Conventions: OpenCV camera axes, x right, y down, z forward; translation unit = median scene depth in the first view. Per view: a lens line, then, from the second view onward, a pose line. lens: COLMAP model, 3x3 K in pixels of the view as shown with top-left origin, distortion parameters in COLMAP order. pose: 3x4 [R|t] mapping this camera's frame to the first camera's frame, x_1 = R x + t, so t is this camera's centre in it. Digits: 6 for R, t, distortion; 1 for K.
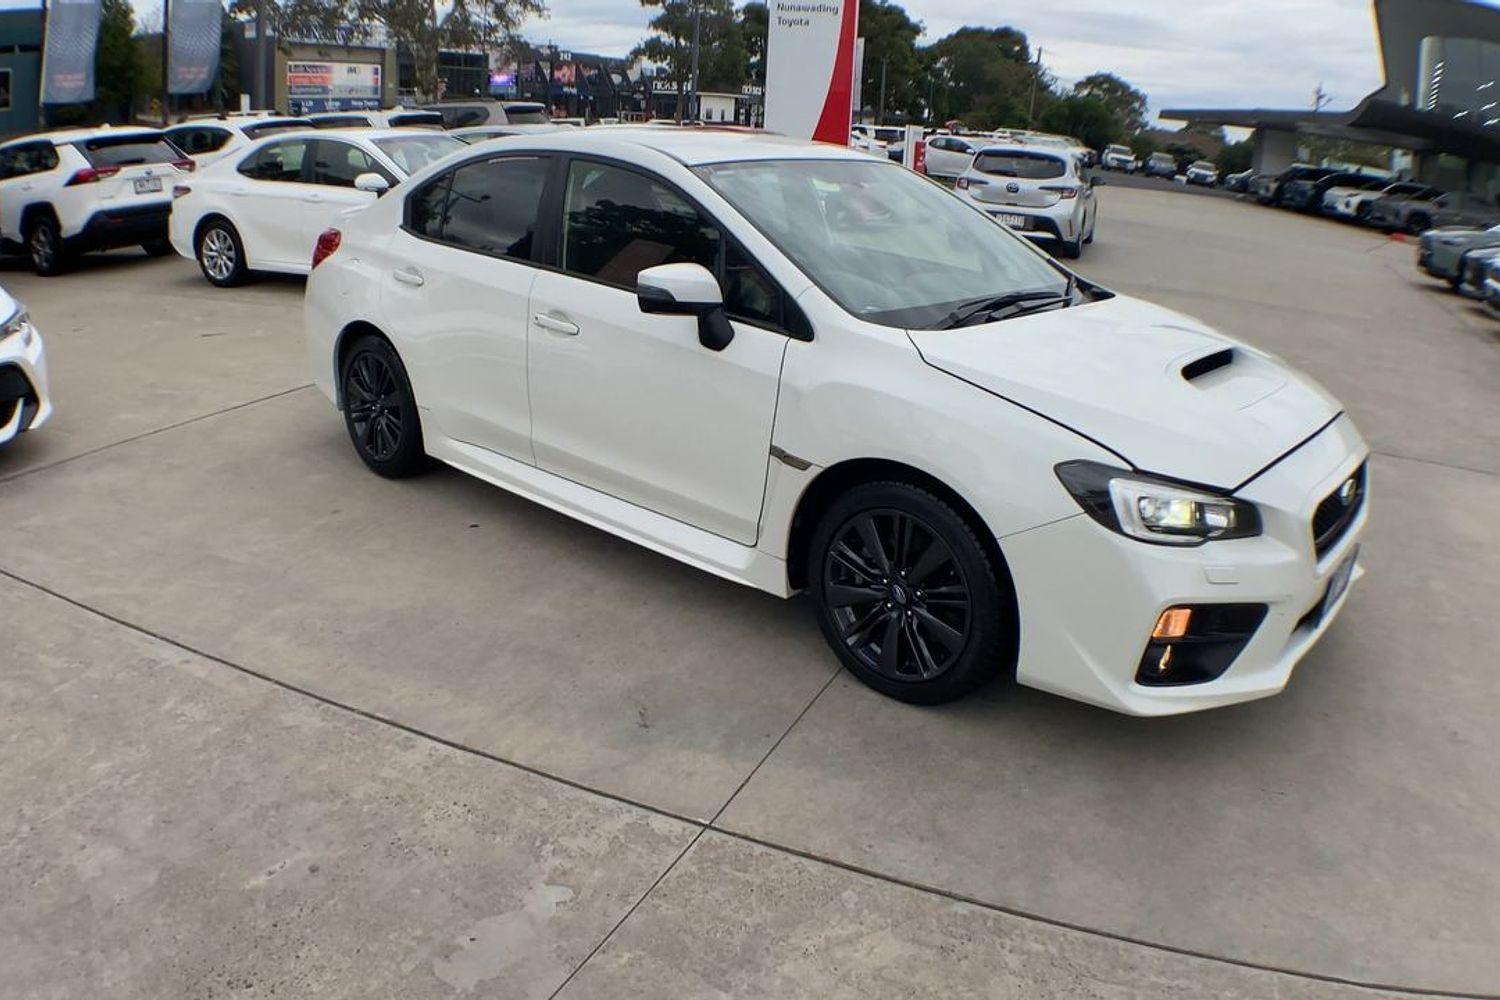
lens RADIAL K [[1084.8, 0, 751.1], [0, 1084.8, 491.0], [0, 0, 1]] dist [-0.240362, 0.031756]
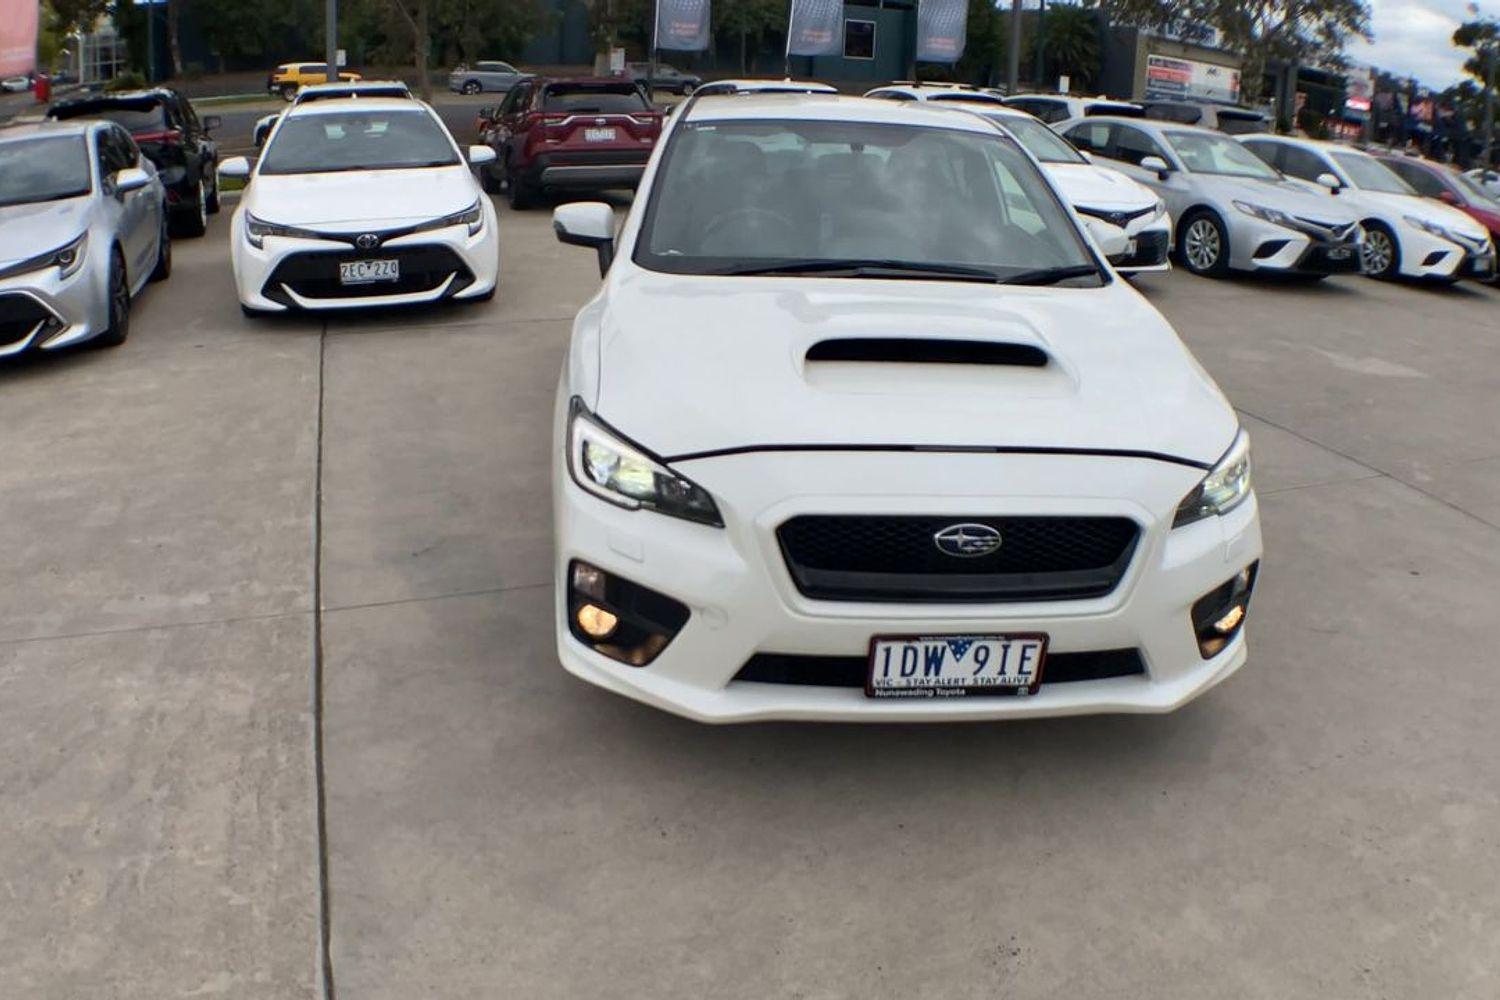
lens RADIAL K [[1084.8, 0, 751.1], [0, 1084.8, 491.0], [0, 0, 1]] dist [-0.240362, 0.031756]
pose [[0.710785, 0.238900, -0.661598, 0.692450], [-0.237742, 0.966799, 0.093691, -0.047018], [0.662015, 0.090695, 0.743983, 0.226419]]
